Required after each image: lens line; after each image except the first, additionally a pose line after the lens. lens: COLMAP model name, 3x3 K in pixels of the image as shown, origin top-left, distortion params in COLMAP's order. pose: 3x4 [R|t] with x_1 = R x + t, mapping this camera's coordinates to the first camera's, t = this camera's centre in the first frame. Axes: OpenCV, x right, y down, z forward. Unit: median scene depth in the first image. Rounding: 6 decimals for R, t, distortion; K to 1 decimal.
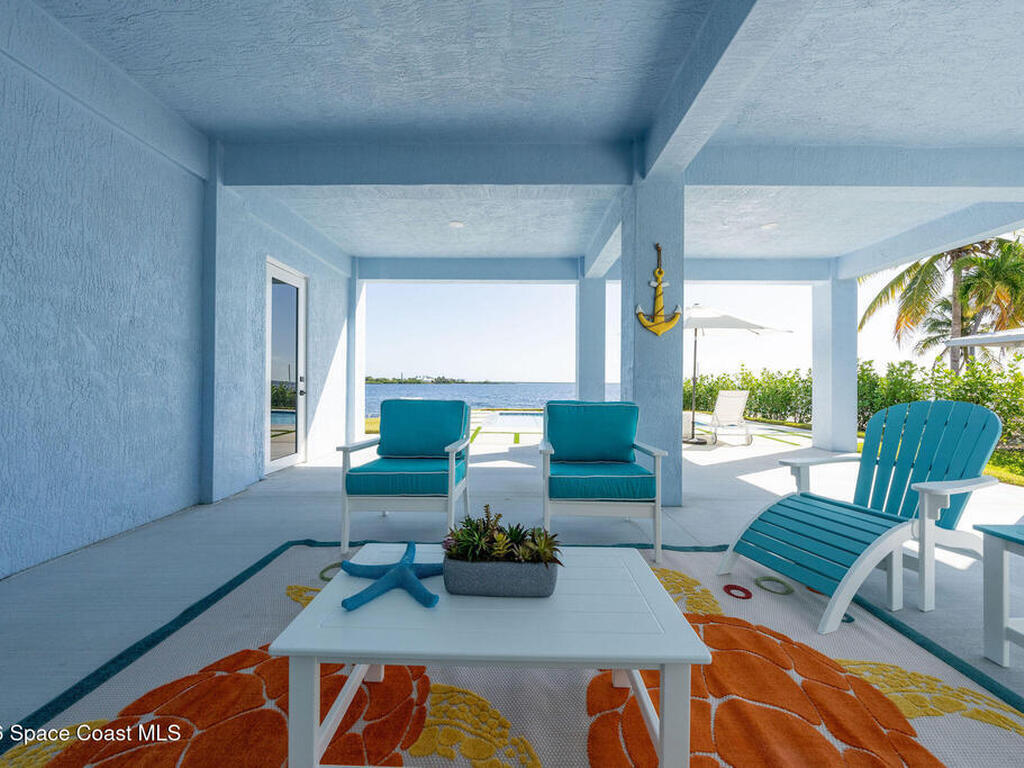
lens RADIAL K [[351.5, 0, 514.2], [0, 351.5, 379.0], [0, 0, 1]] dist [-0.003917, 0.000440]
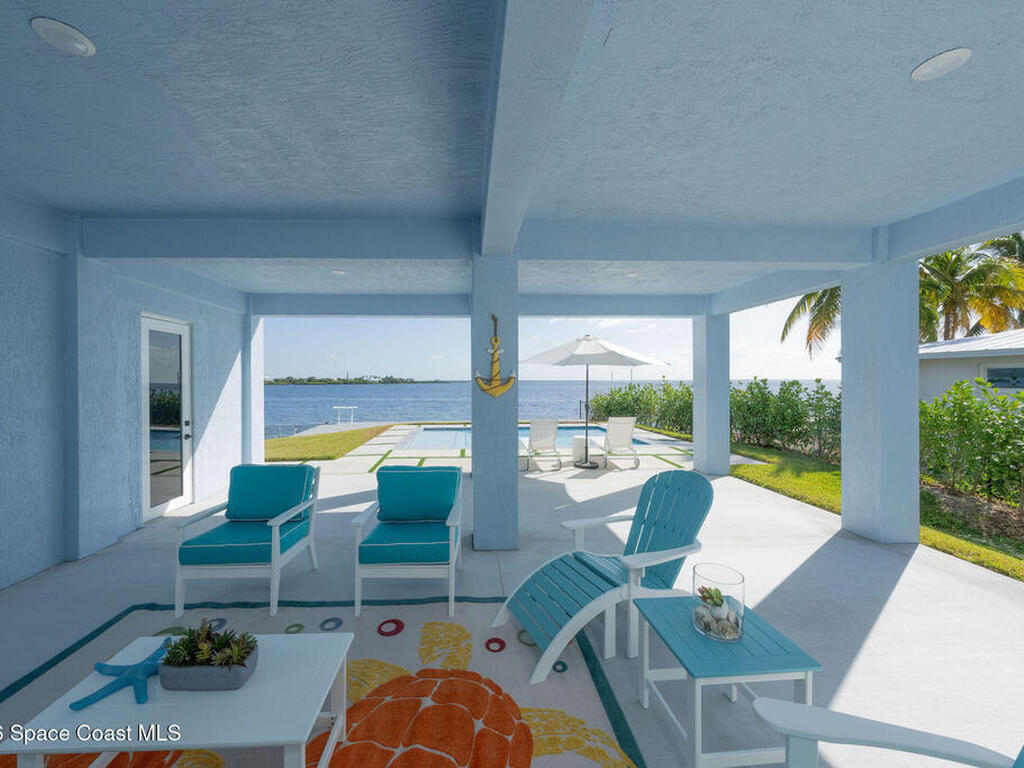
lens RADIAL K [[351.5, 0, 456.8], [0, 351.5, 395.7], [0, 0, 1]] dist [-0.003917, 0.000440]
pose [[0.998885, -0.011159, 0.045861, 0.233189], [0.010774, 0.999905, 0.008647, -0.137407], [-0.045954, -0.008143, 0.998910, -0.103535]]
